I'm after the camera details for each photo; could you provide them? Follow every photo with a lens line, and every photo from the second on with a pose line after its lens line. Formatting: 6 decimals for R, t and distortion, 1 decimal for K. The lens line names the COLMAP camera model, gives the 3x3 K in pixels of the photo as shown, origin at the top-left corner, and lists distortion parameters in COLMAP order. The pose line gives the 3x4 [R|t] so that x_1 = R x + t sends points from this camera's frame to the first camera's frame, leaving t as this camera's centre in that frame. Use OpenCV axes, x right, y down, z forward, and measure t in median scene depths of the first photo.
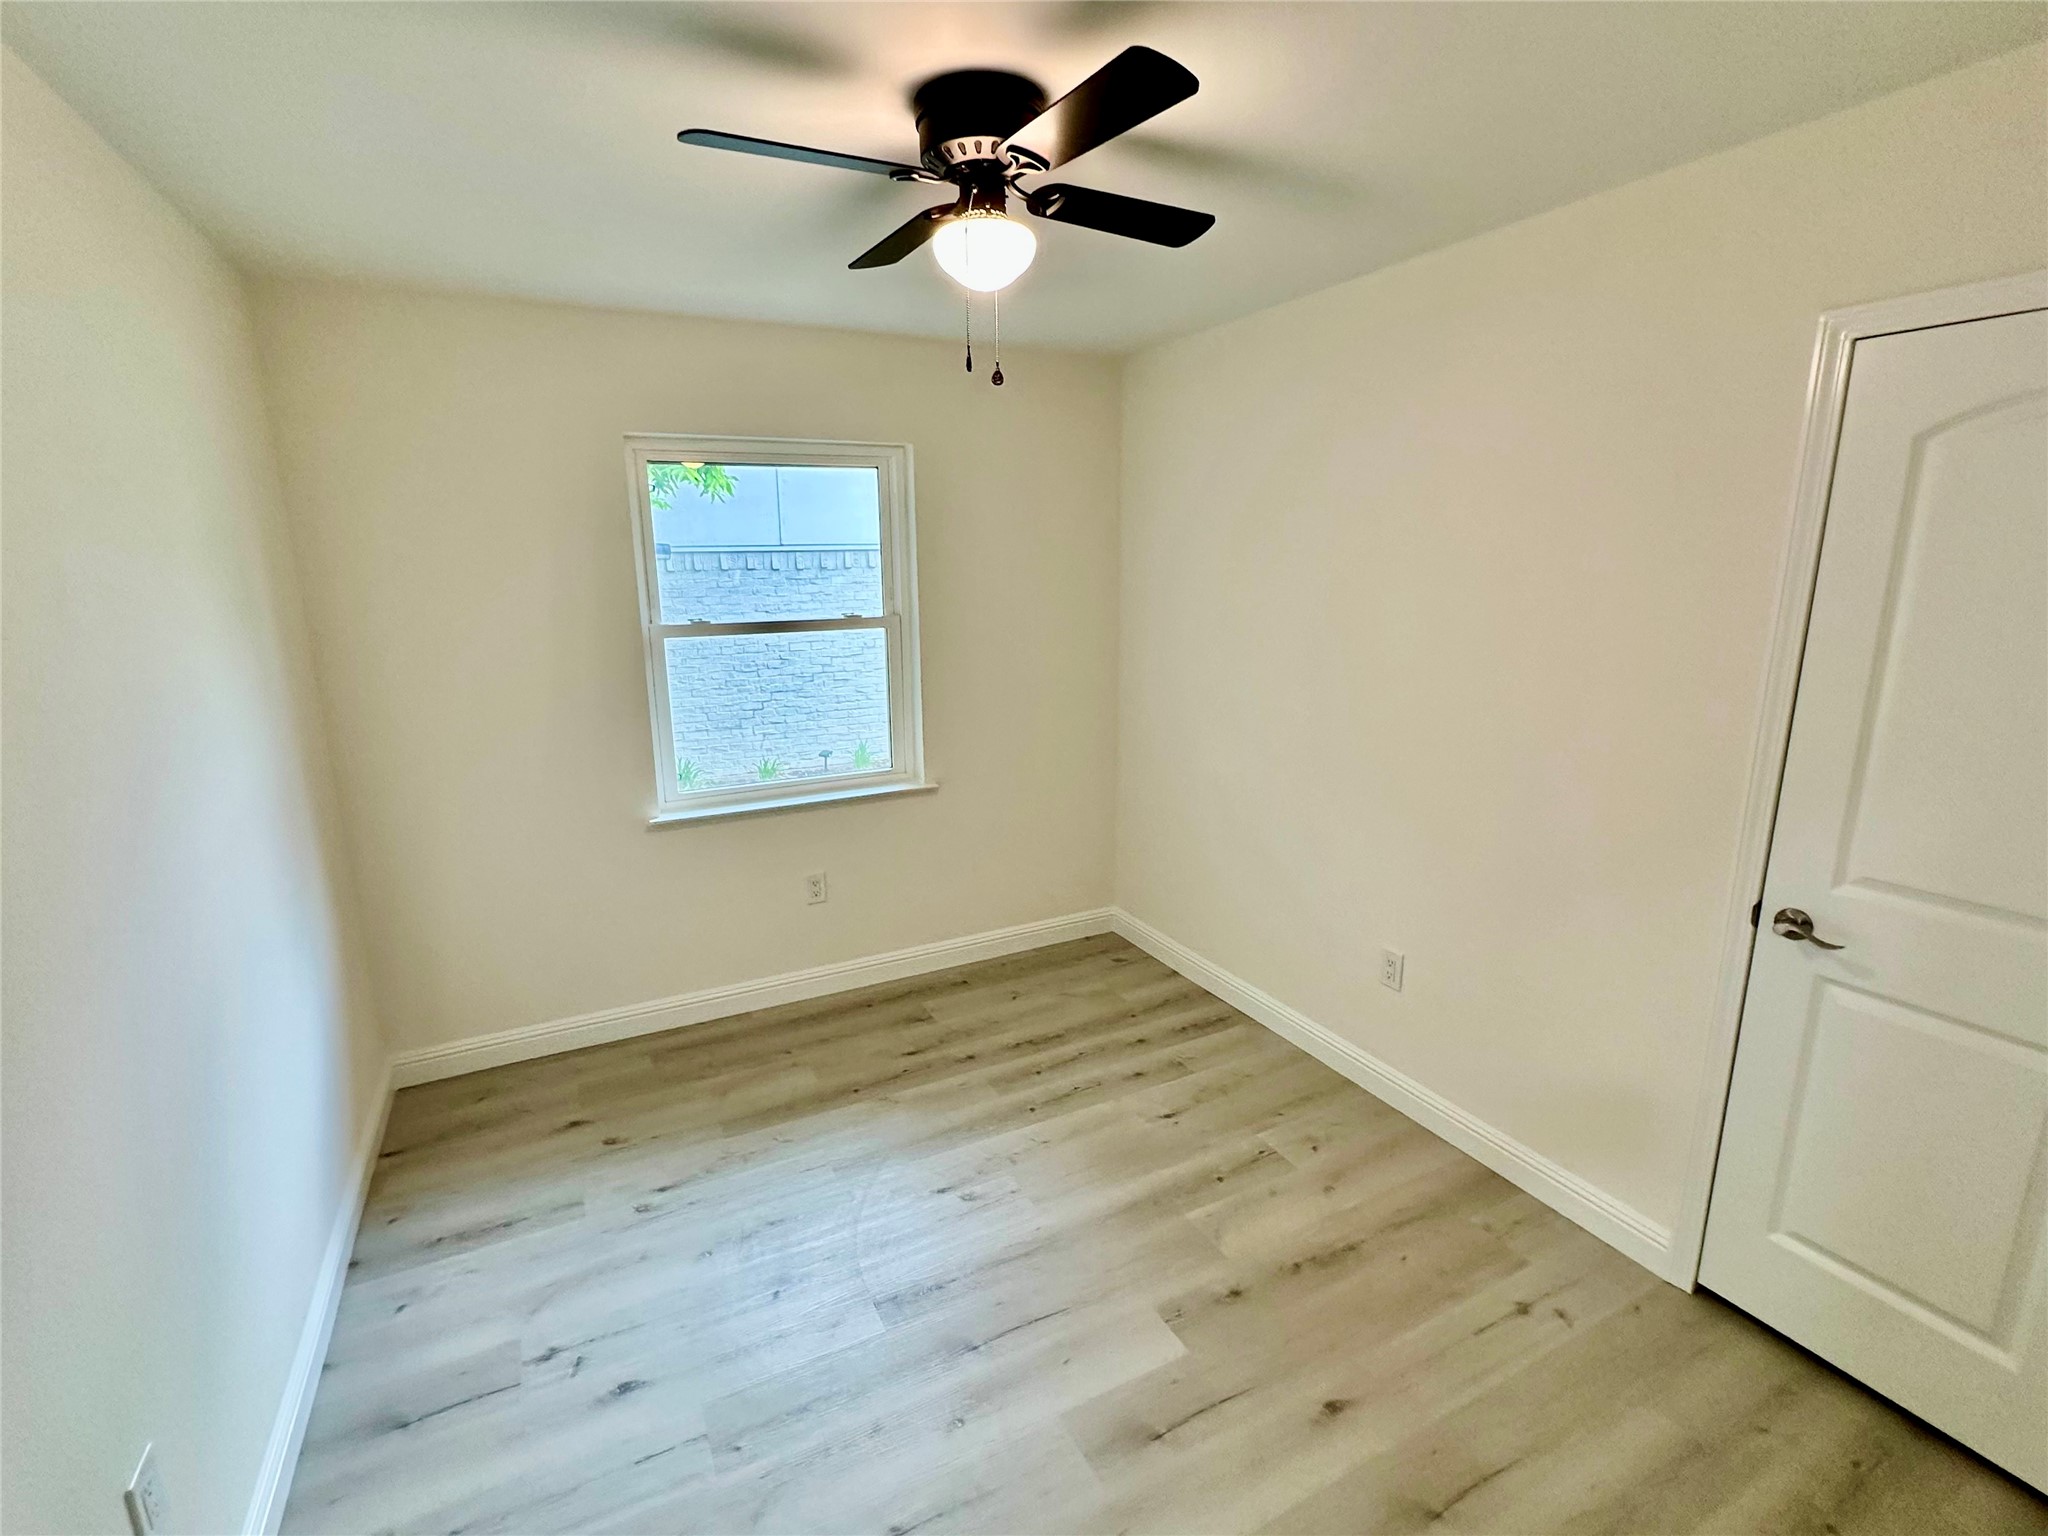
lens RADIAL K [[942.0, 0, 1024.0], [0, 942.0, 768.0], [0, 0, 1]] dist [-0.000173, 0.000211]
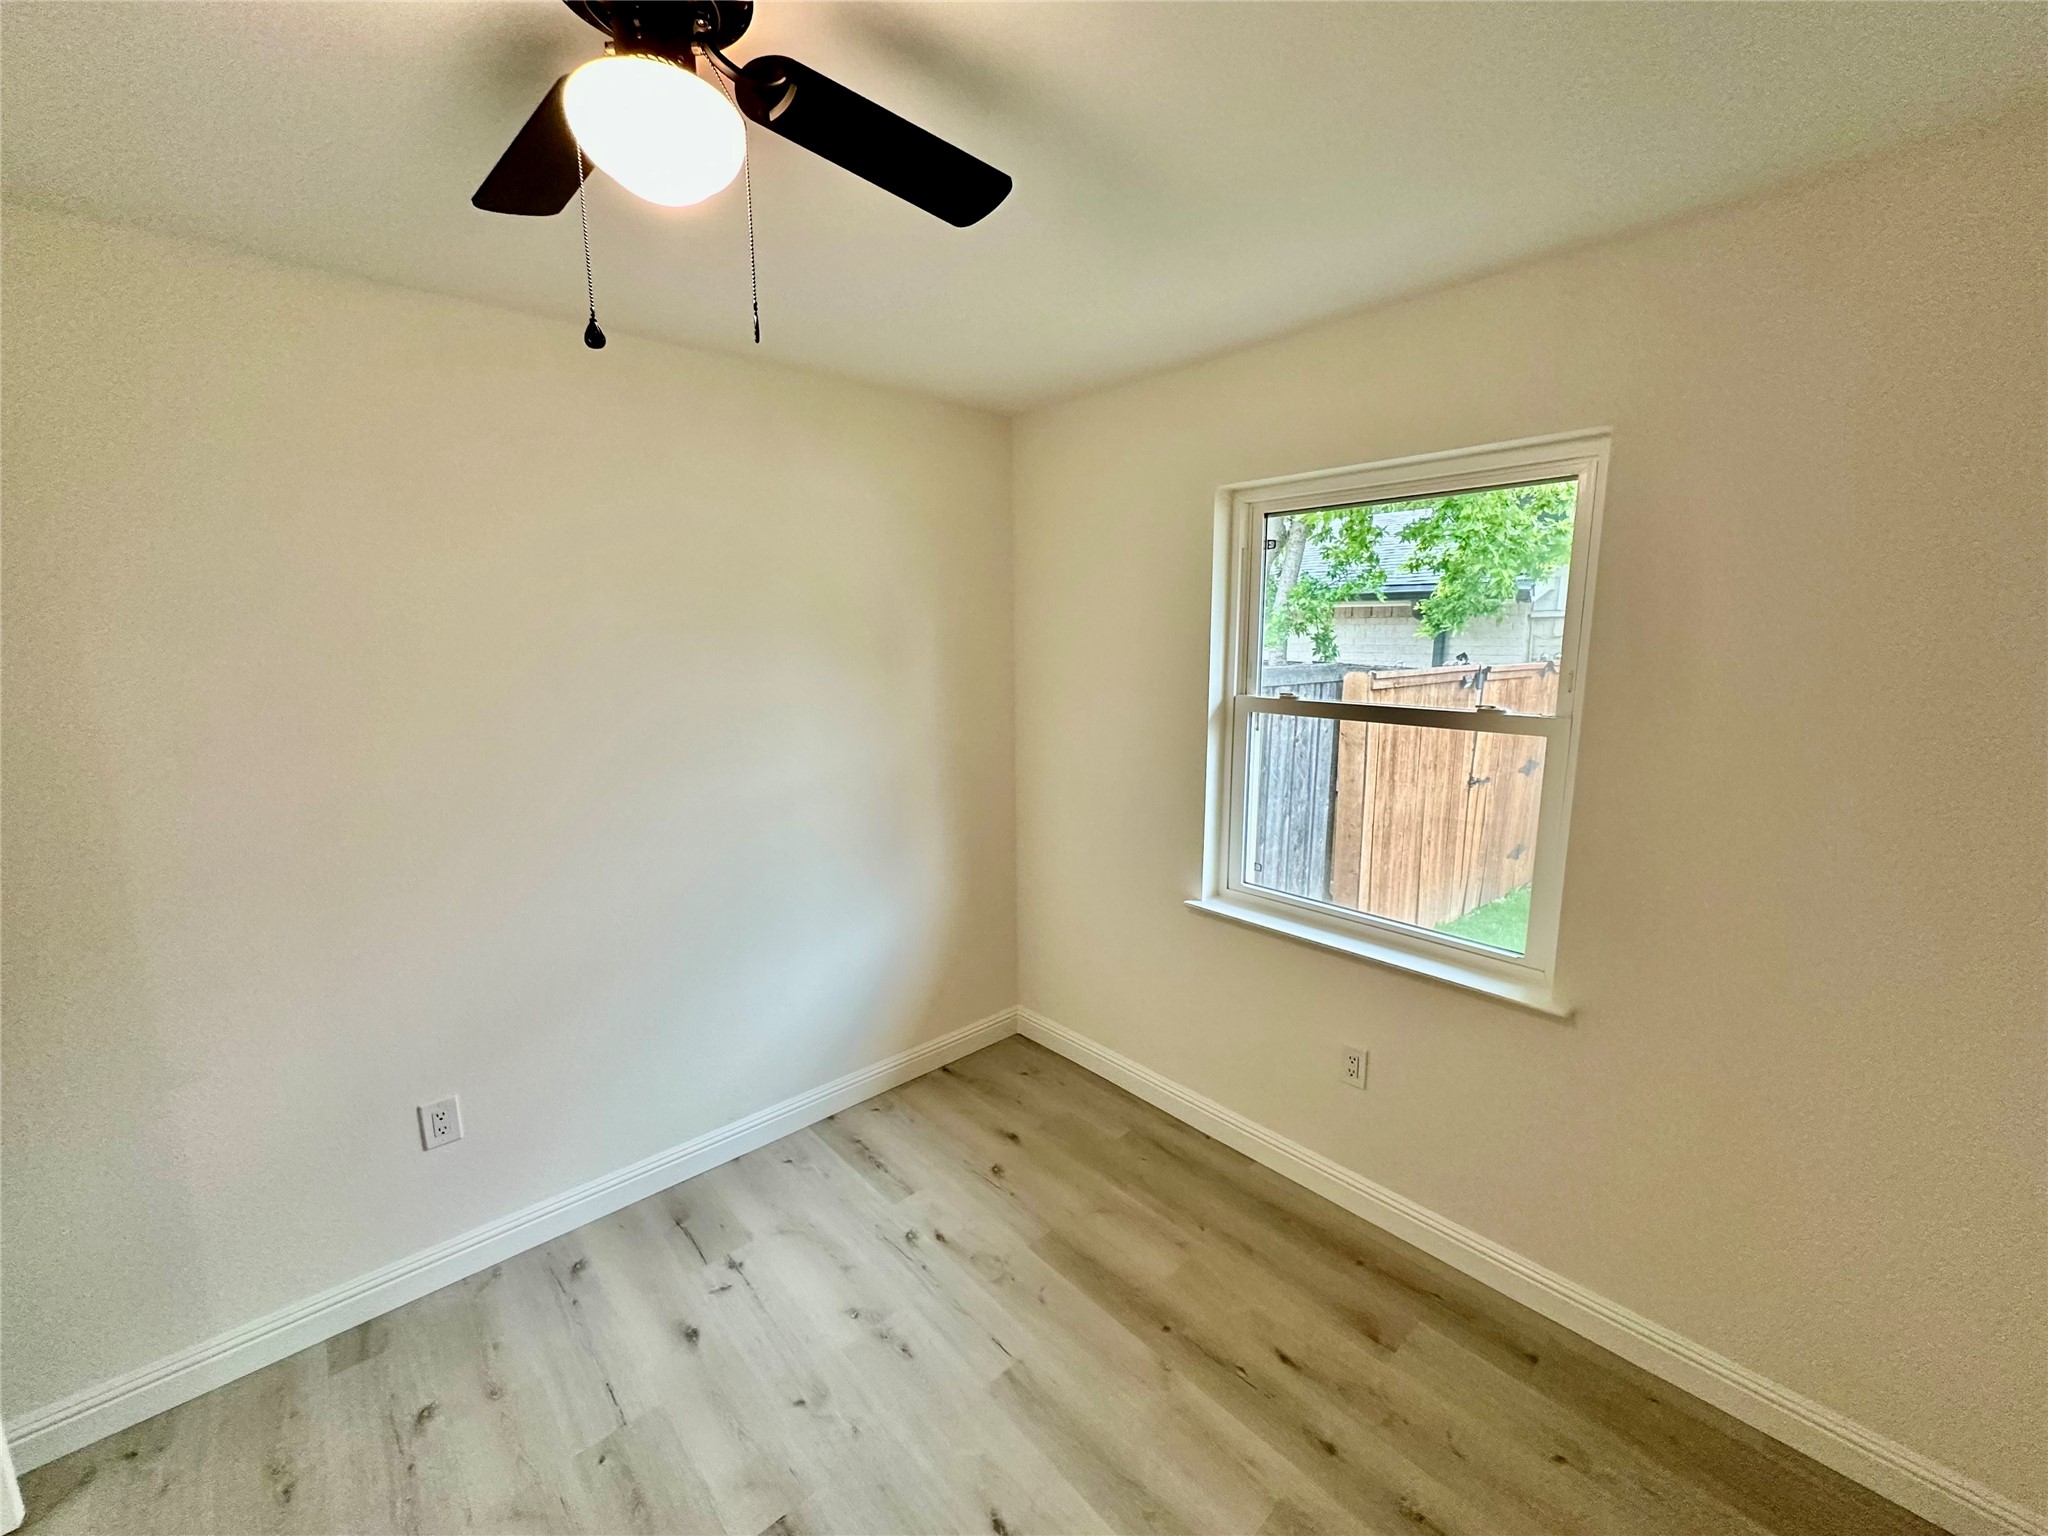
lens RADIAL K [[818.6, 0, 1024.0], [0, 818.6, 768.0], [0, 0, 1]] dist [-0.001281, -0.000018]
pose [[0.259782, 0.172077, -0.950212, 0.335208], [-0.209881, 0.970534, 0.118377, -0.143607], [0.942583, 0.168679, 0.288243, 0.633386]]
